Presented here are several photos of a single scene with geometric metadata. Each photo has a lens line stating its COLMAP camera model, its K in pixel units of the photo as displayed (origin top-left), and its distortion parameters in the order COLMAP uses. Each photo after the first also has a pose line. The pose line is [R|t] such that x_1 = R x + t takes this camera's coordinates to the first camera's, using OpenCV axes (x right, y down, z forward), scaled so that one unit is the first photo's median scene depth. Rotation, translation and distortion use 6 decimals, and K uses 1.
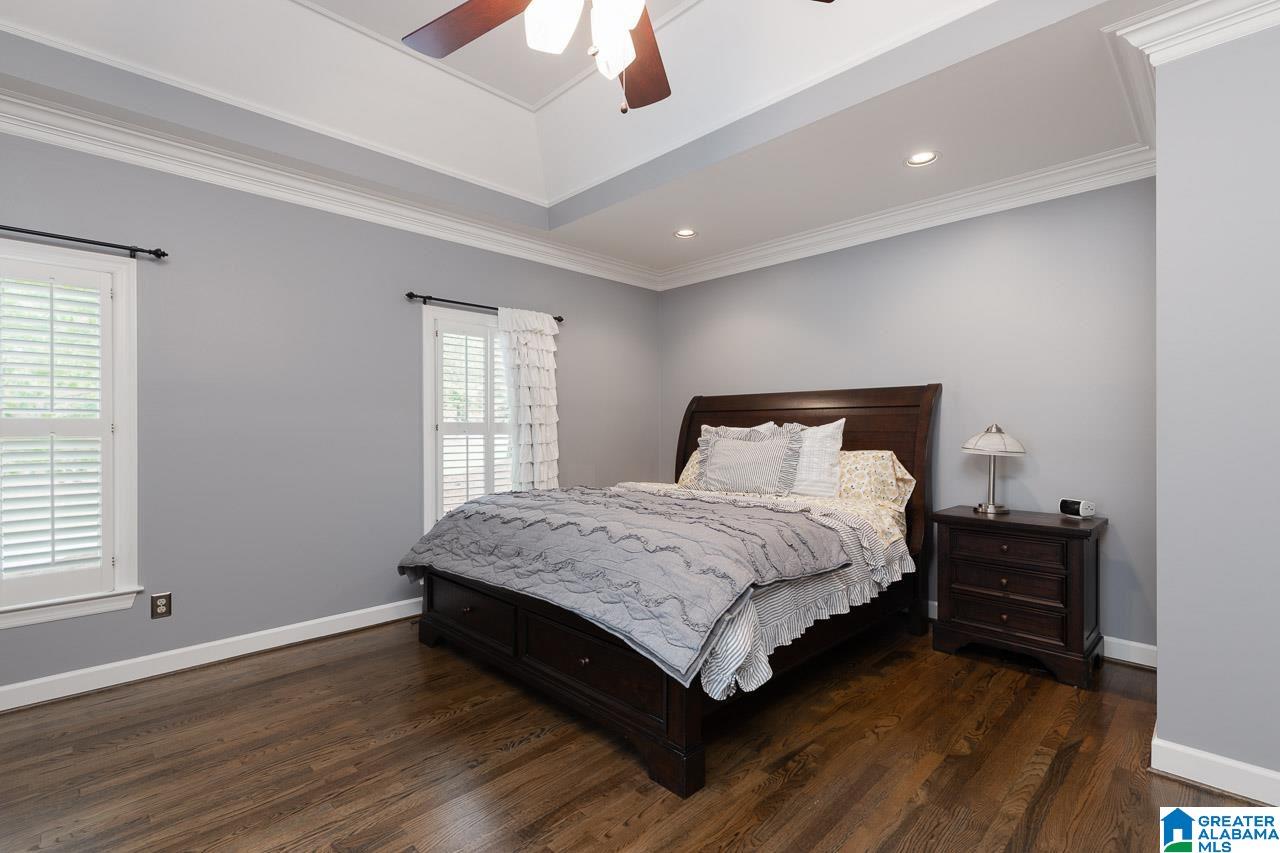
lens RADIAL K [[576.9, 0, 639.6], [0, 576.9, 429.1], [0, 0, 1]] dist [0.000983, 0.000062]
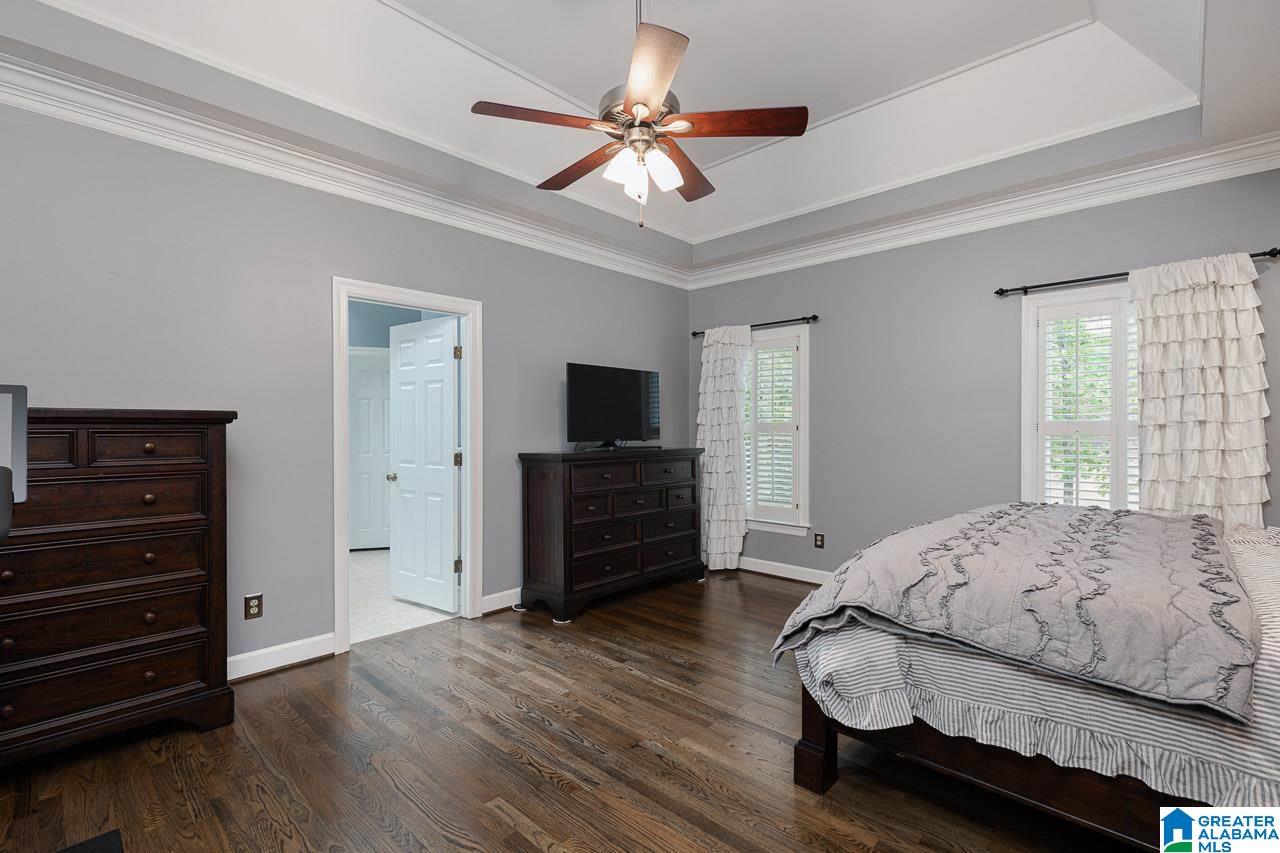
lens RADIAL K [[576.9, 0, 639.6], [0, 576.9, 429.1], [0, 0, 1]] dist [0.000983, 0.000062]
pose [[0.030836, 0.000827, -0.999524, 0.551258], [-0.002723, 0.999996, 0.000743, 0.001911], [0.999521, 0.002698, 0.030838, 0.351260]]
